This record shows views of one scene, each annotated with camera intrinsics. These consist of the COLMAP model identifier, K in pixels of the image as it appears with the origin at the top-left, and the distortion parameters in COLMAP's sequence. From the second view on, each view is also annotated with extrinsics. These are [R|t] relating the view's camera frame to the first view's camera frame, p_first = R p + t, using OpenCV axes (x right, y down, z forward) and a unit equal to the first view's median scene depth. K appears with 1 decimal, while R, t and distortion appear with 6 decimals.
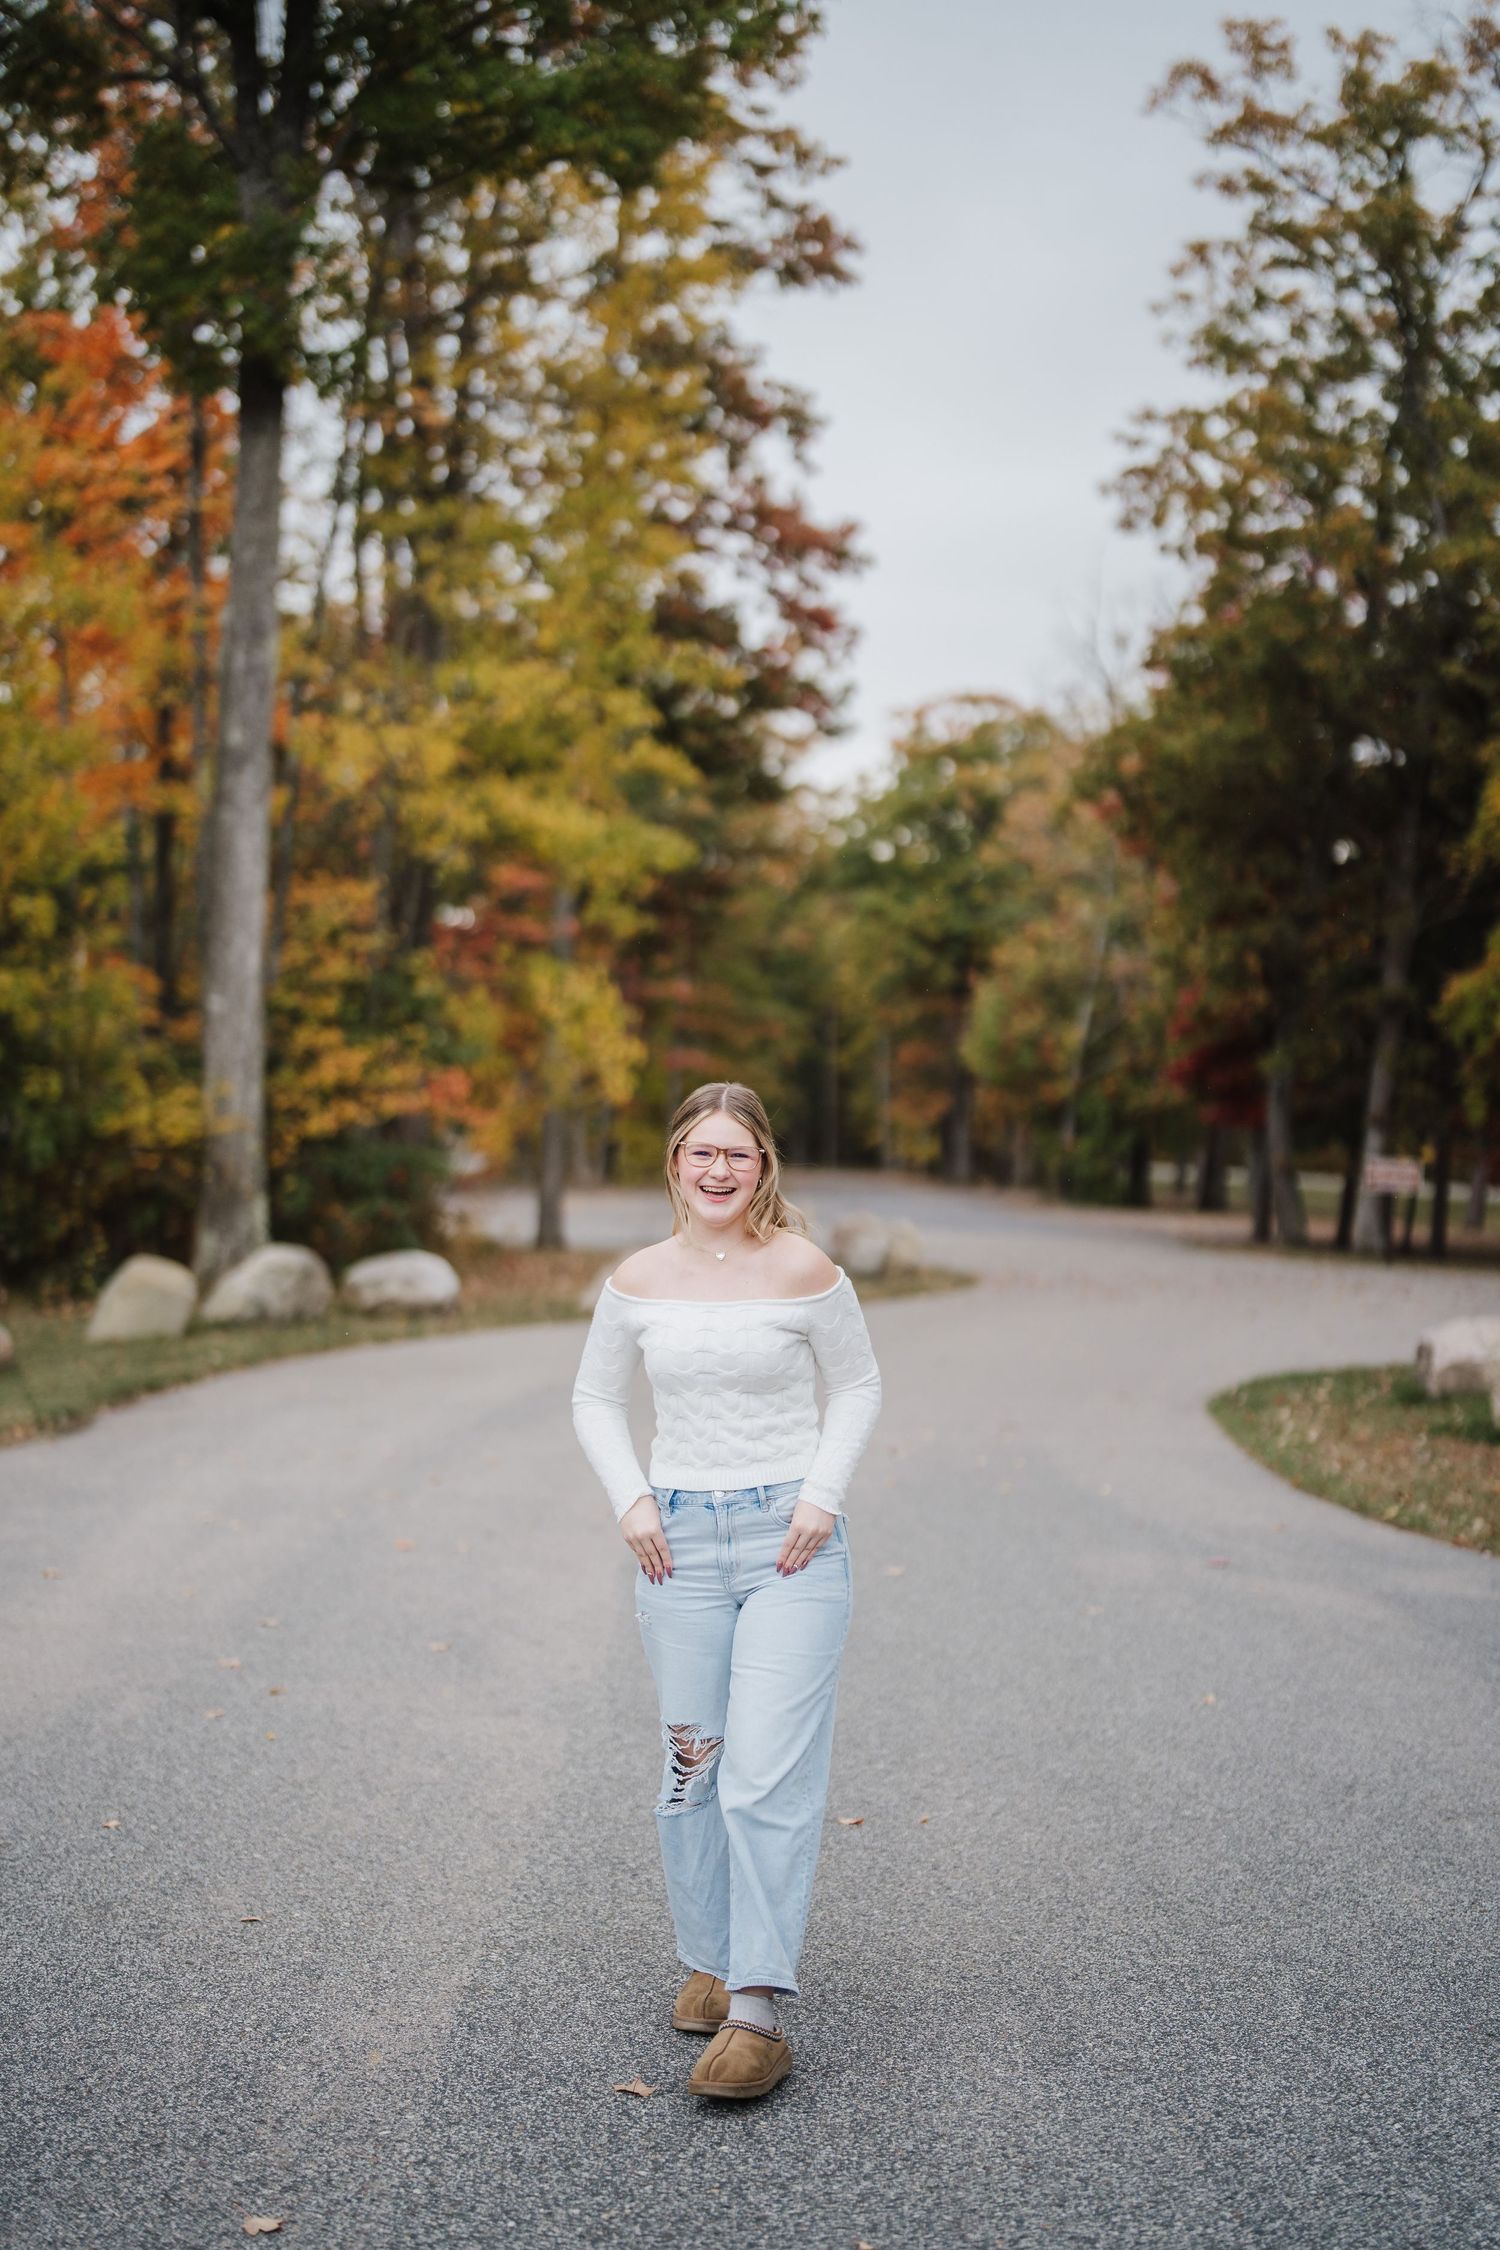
lens RADIAL K [[3266.1, 0, 758.3], [0, 3266.1, 1132.4], [0, 0, 1]] dist [-0.160557, 1.189476]
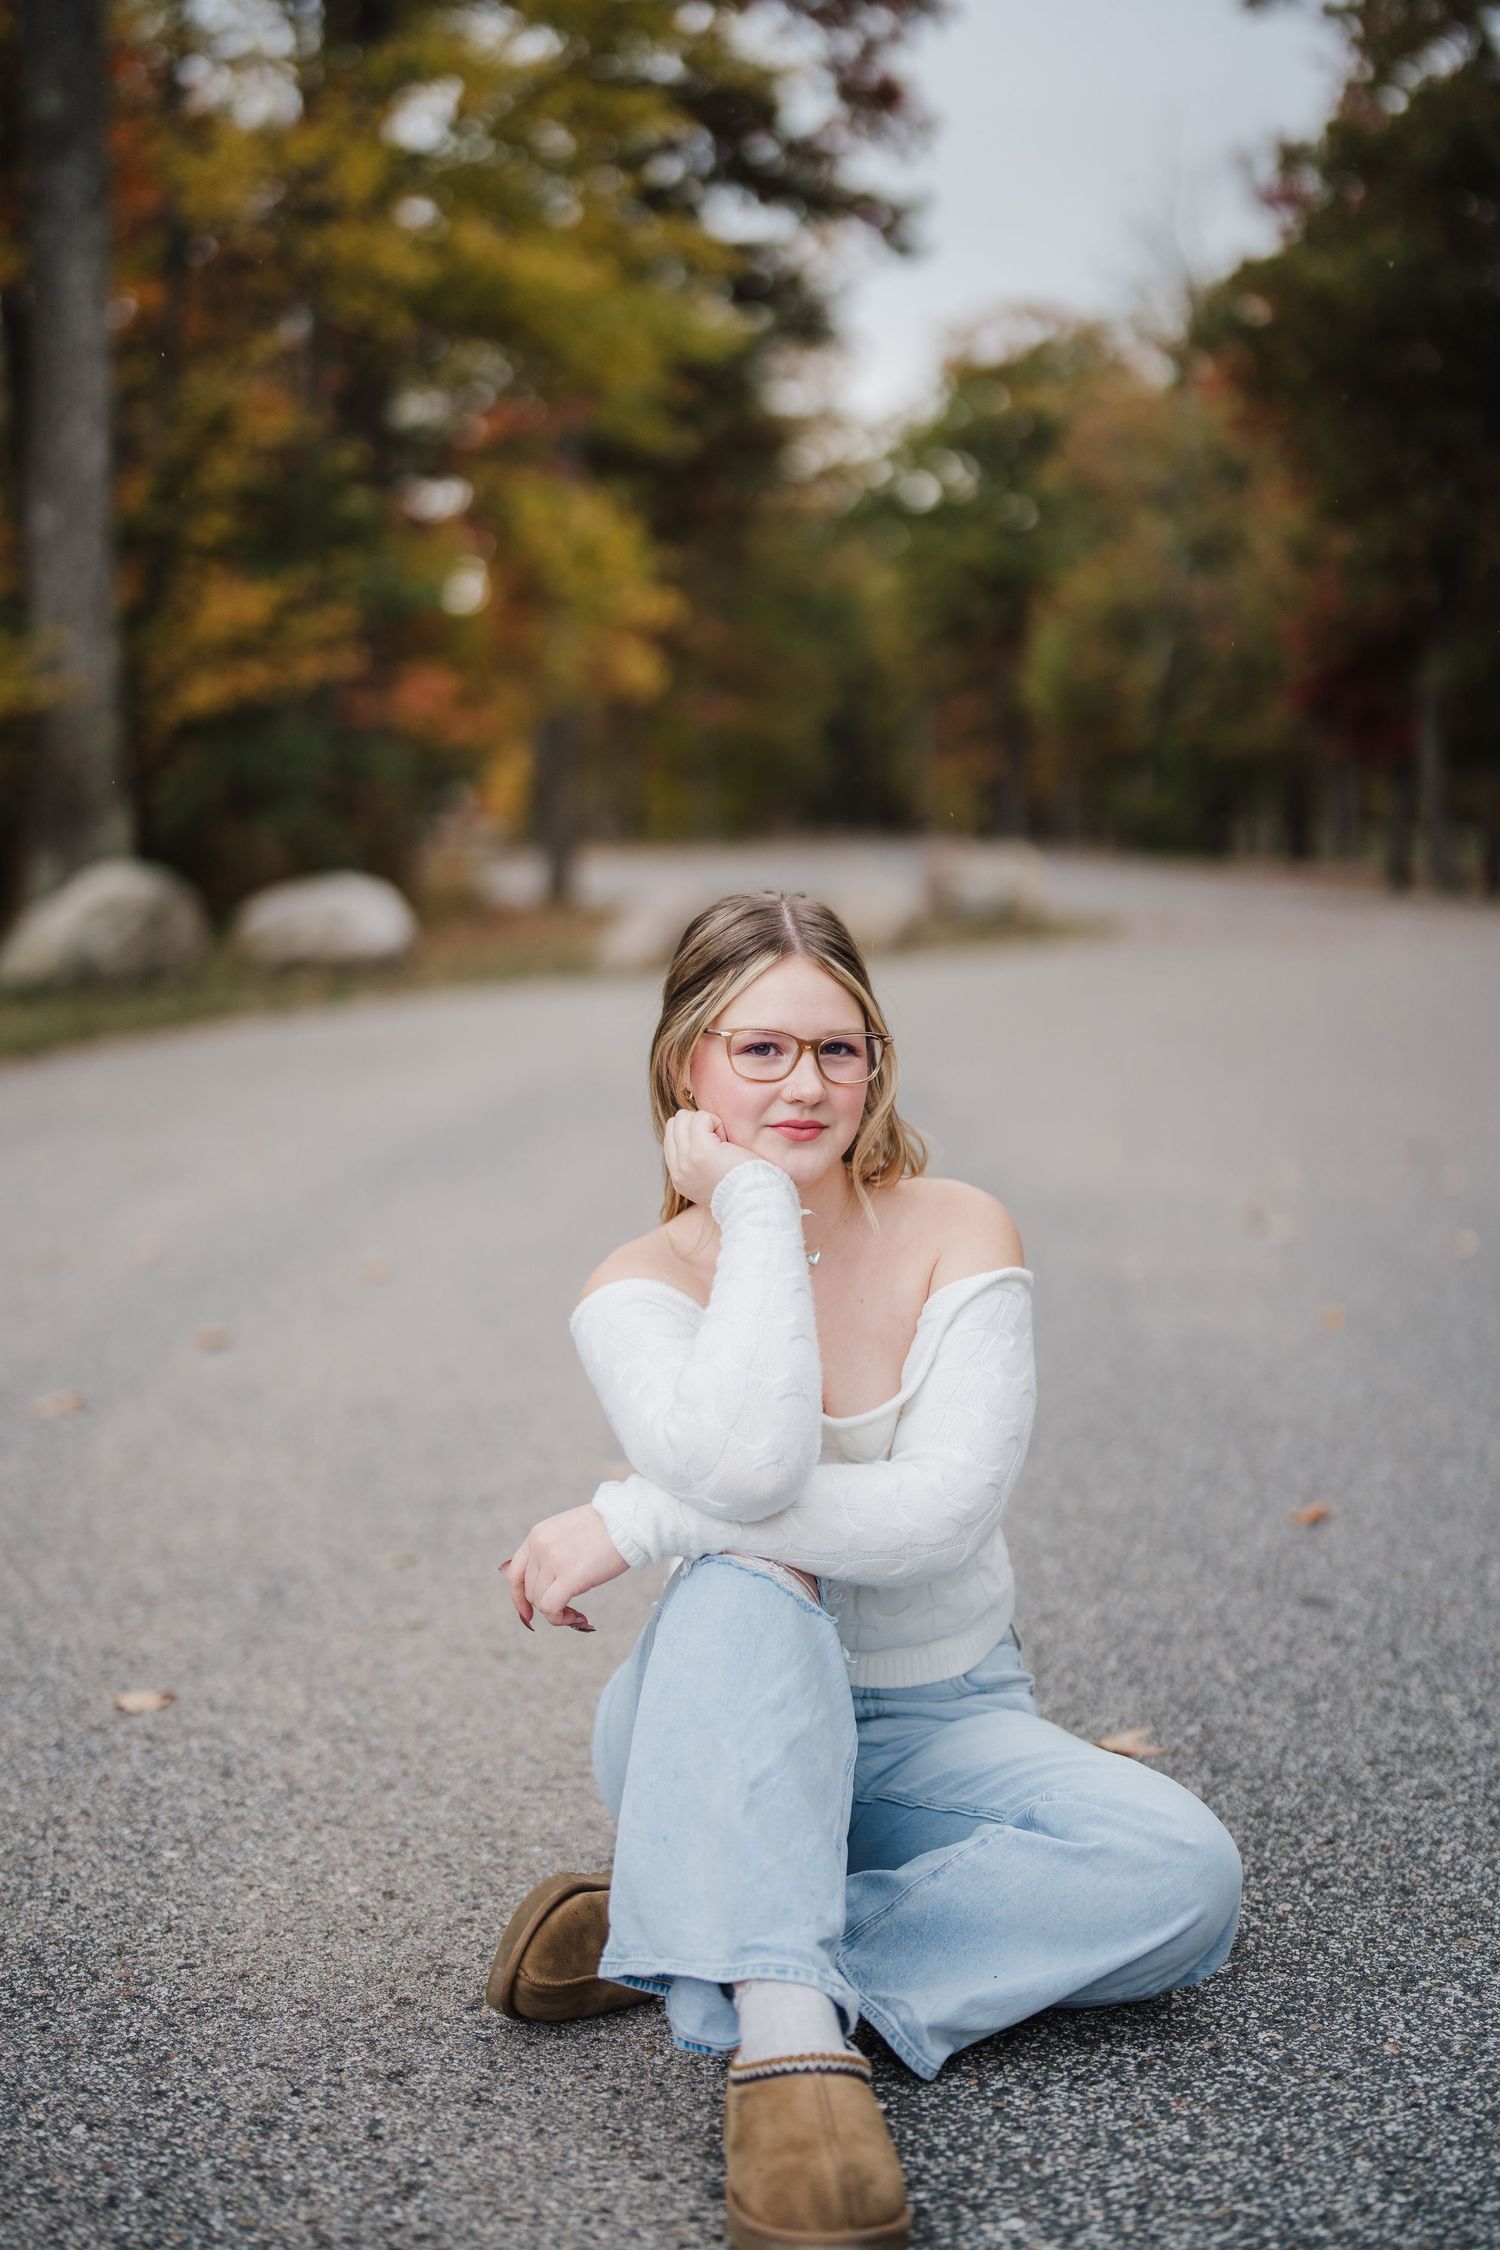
lens RADIAL K [[3266.1, 0, 758.3], [0, 3266.1, 1132.4], [0, 0, 1]] dist [-0.160557, 1.189476]
pose [[0.999885, -0.010880, -0.010557, -0.006399], [0.011885, 0.994881, 0.100349, 0.011021], [0.009412, -0.100463, 0.994896, 0.162260]]
